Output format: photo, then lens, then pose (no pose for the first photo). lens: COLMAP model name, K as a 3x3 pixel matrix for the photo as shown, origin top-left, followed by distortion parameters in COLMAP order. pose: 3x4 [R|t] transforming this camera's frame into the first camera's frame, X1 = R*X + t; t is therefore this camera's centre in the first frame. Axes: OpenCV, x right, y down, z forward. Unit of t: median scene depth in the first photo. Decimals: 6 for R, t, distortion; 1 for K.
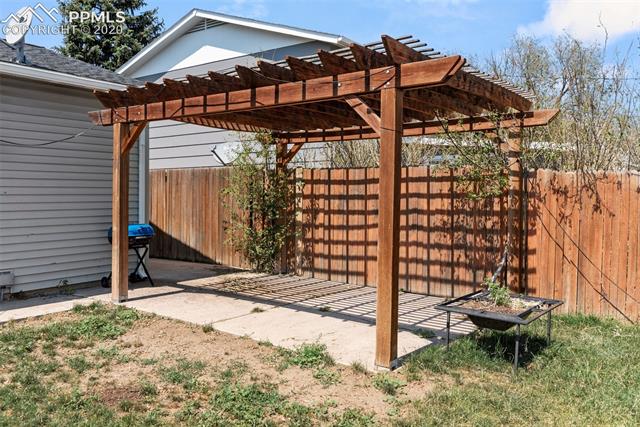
lens RADIAL K [[554.7, 0, 320.0], [0, 554.7, 211.6], [0, 0, 1]] dist [-0.005090, -0.000624]
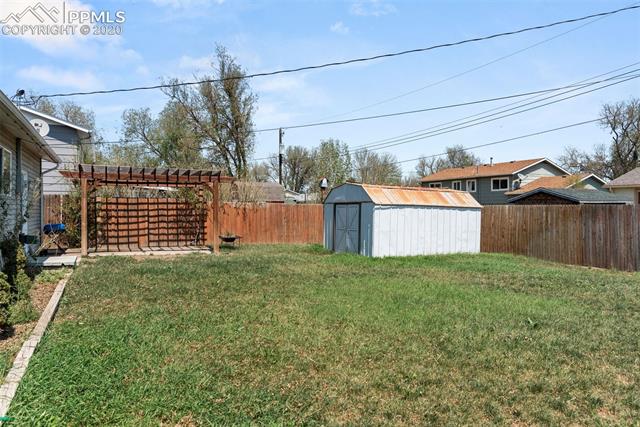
lens RADIAL K [[407.2, 0, 320.0], [0, 407.2, 212.6], [0, 0, 1]] dist [0.000052, 0.000026]
pose [[0.394620, -0.008519, 0.918805, -1.224399], [0.029572, 0.999557, -0.003433, 0.013837], [-0.918369, 0.028525, 0.394697, -0.420148]]
